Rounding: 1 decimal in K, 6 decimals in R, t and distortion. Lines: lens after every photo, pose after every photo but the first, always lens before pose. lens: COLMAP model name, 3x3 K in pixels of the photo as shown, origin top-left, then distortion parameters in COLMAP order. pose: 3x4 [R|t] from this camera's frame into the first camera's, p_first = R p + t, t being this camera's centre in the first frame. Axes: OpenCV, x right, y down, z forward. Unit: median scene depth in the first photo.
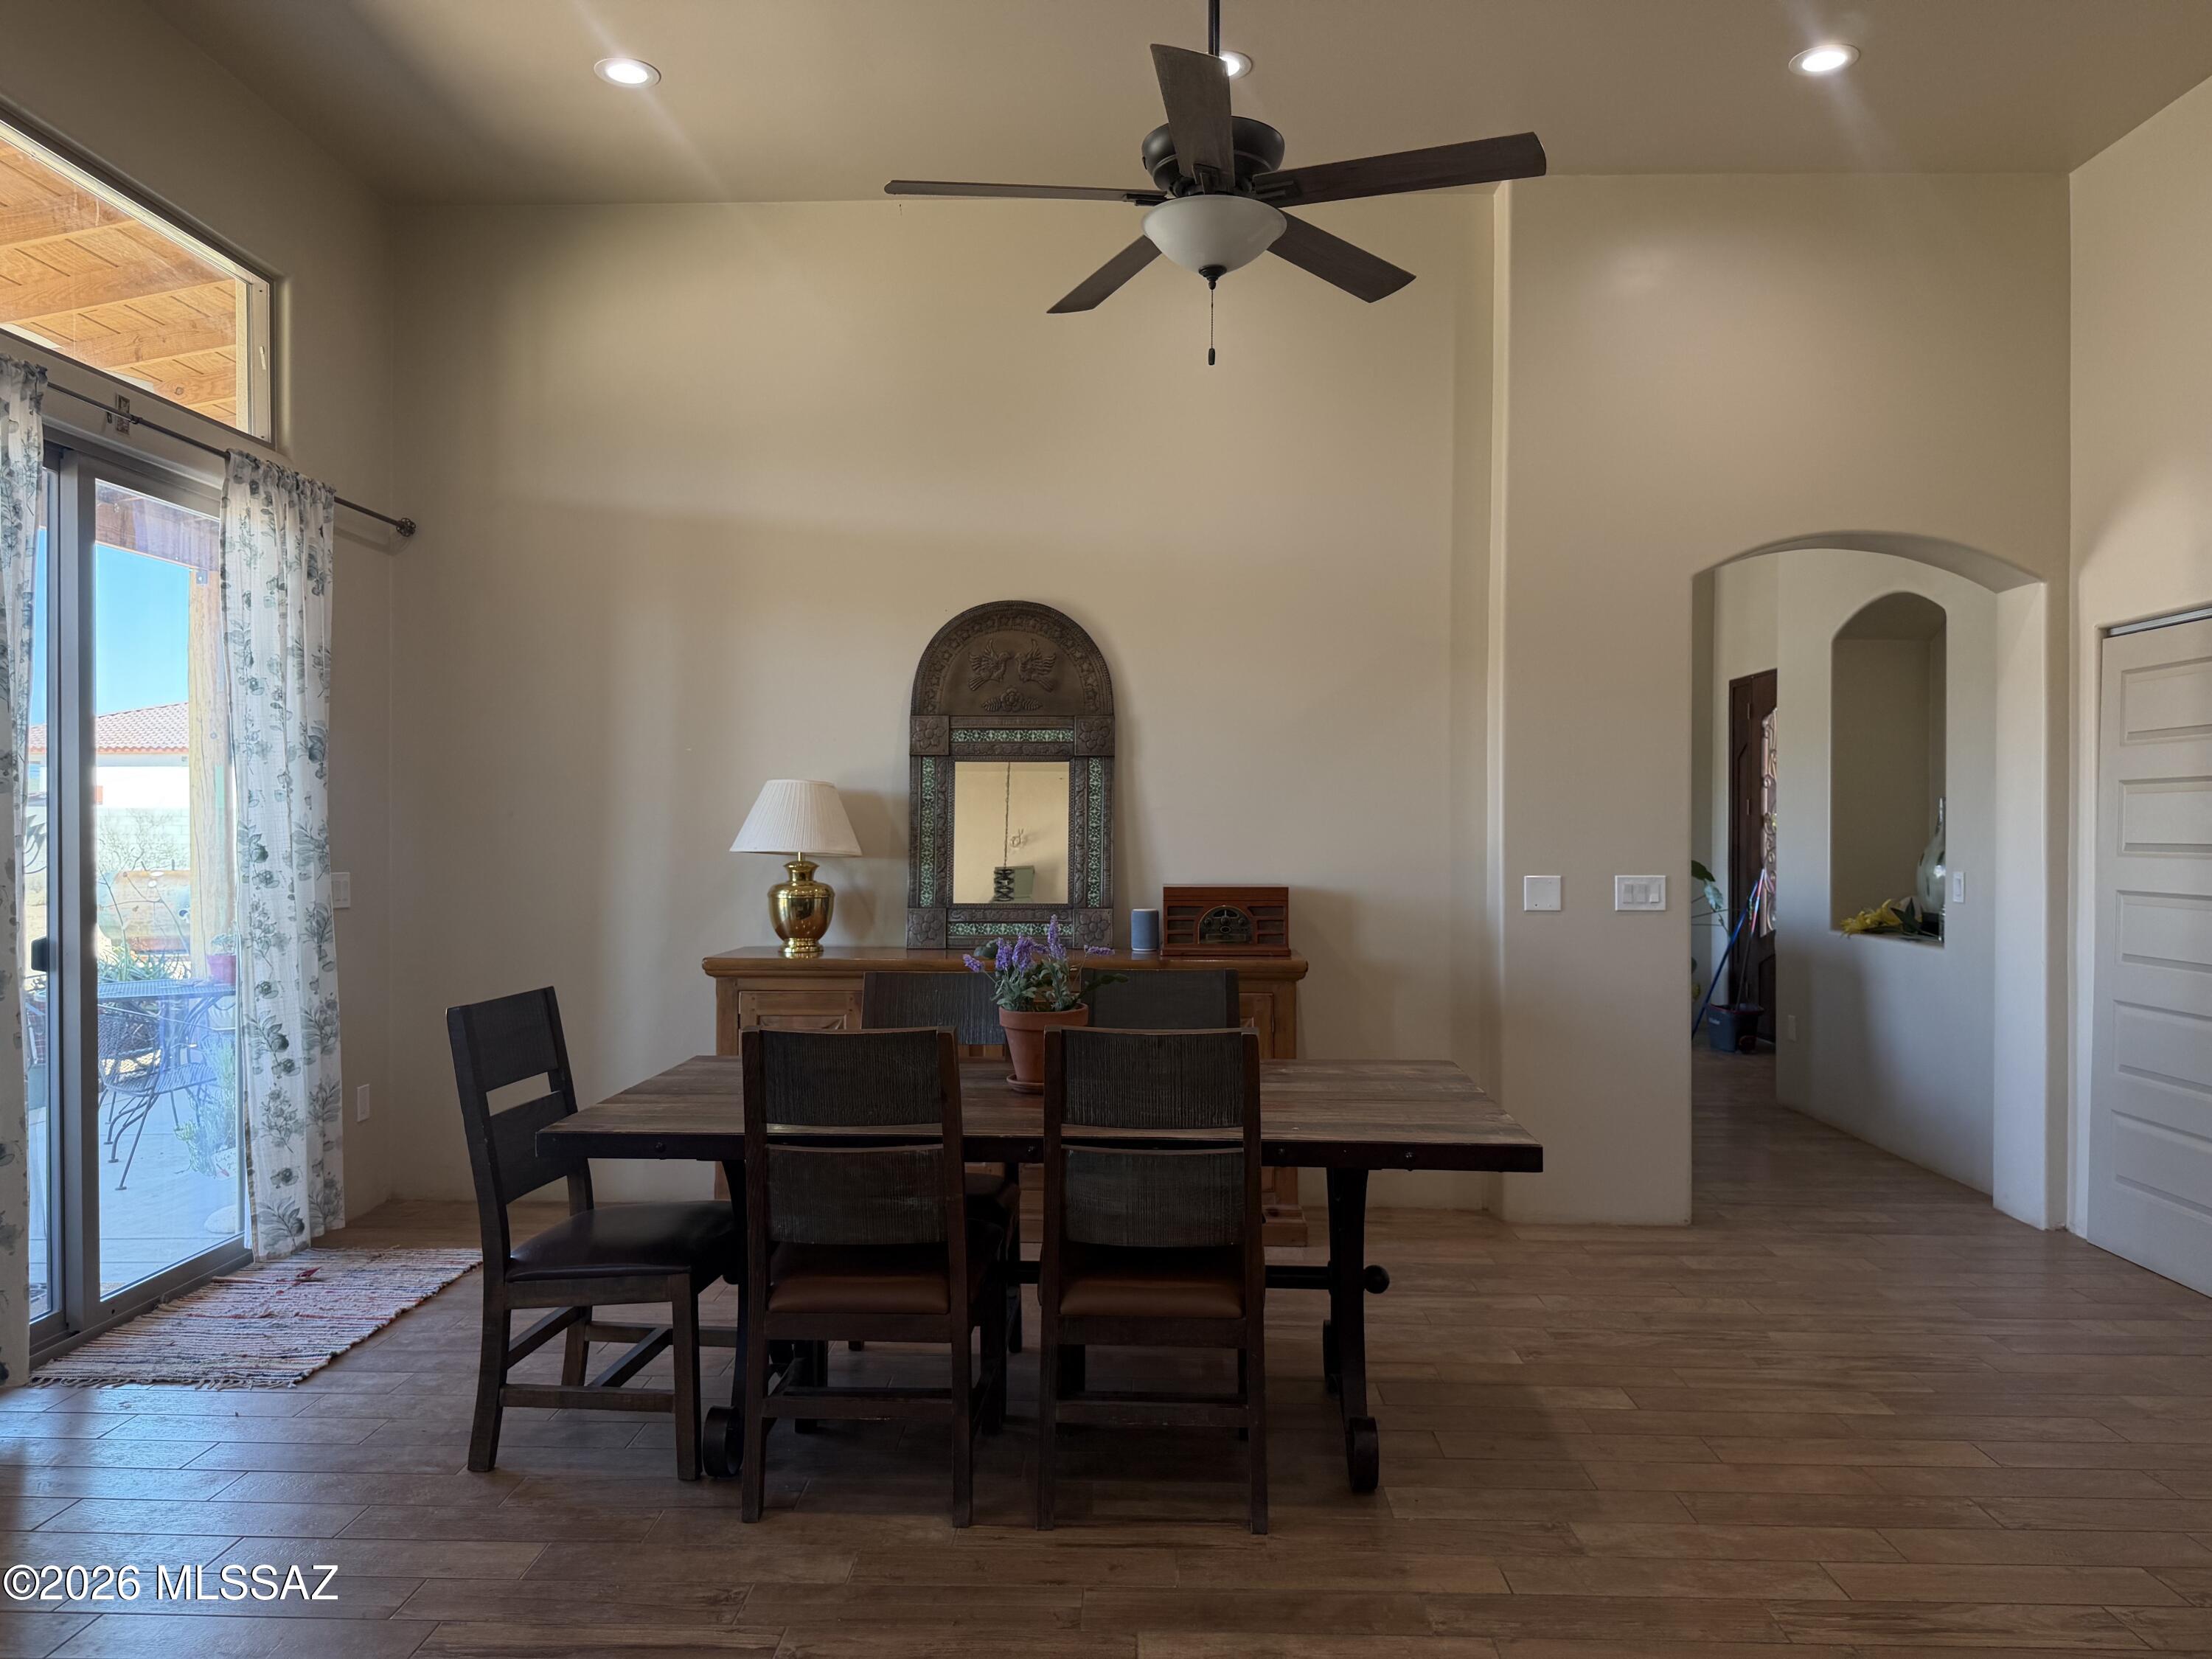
lens RADIAL K [[1541.7, 0, 1092.2], [0, 1541.7, 836.3], [0, 0, 1]] dist [0.101079, -0.156613]
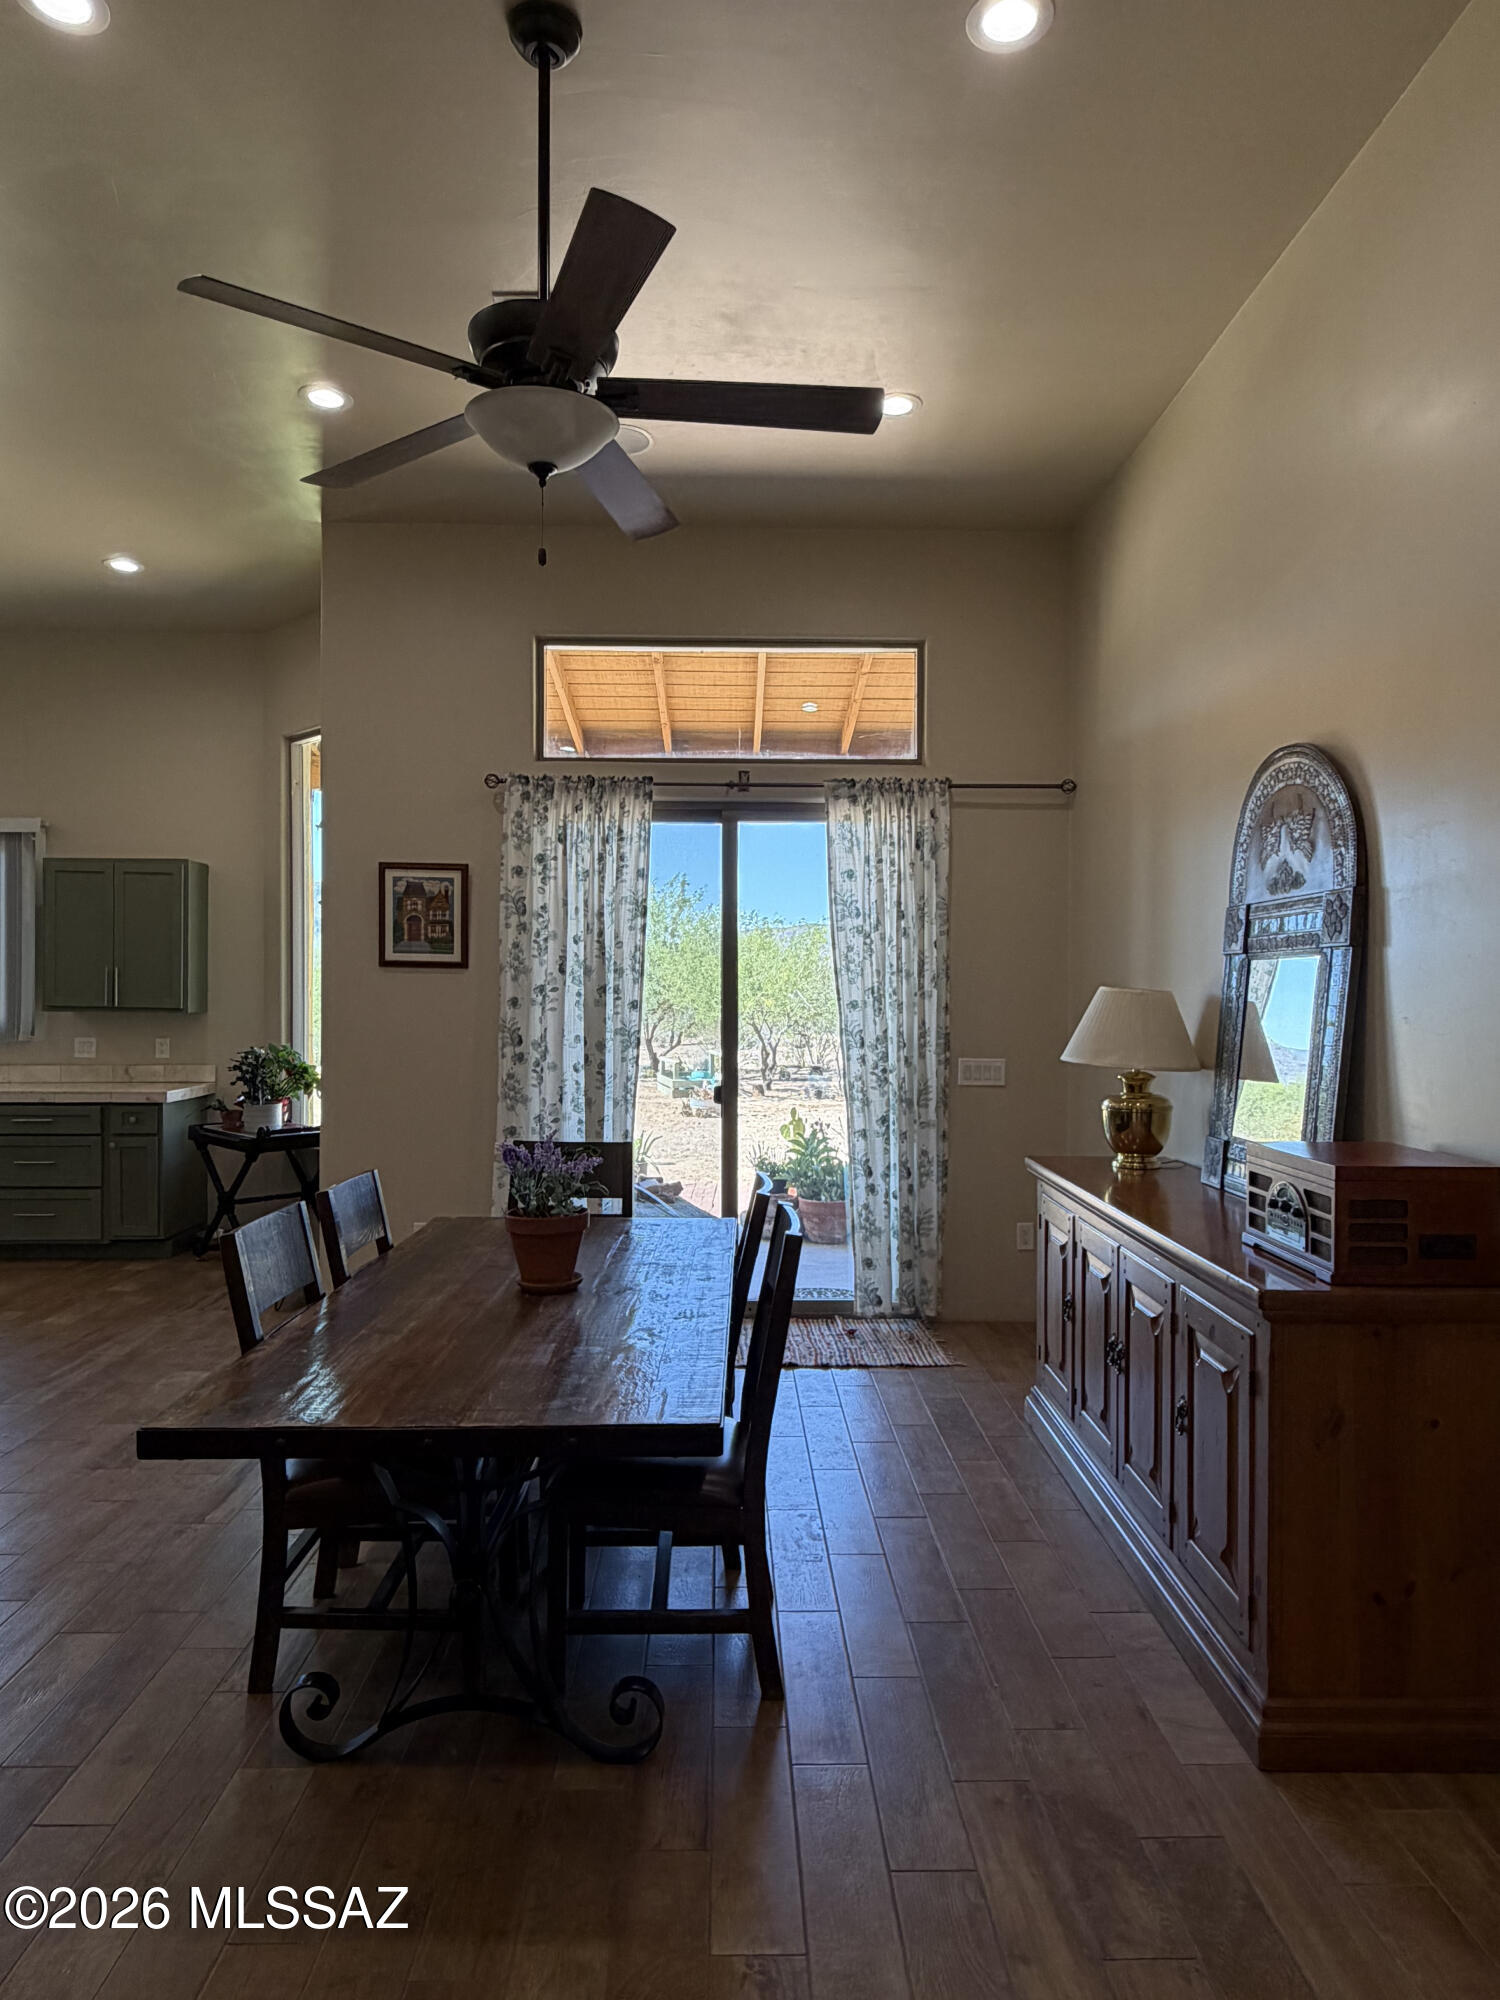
lens RADIAL K [[1235.8, 0, 750.0], [0, 1235.8, 1000.0], [0, 0, 1]] dist [-0.002247, -0.000719]
pose [[0.052021, 0.003427, -0.998640, 0.636121], [-0.008070, 0.999963, 0.003011, -0.032133], [0.998613, 0.007903, 0.052047, 0.828396]]
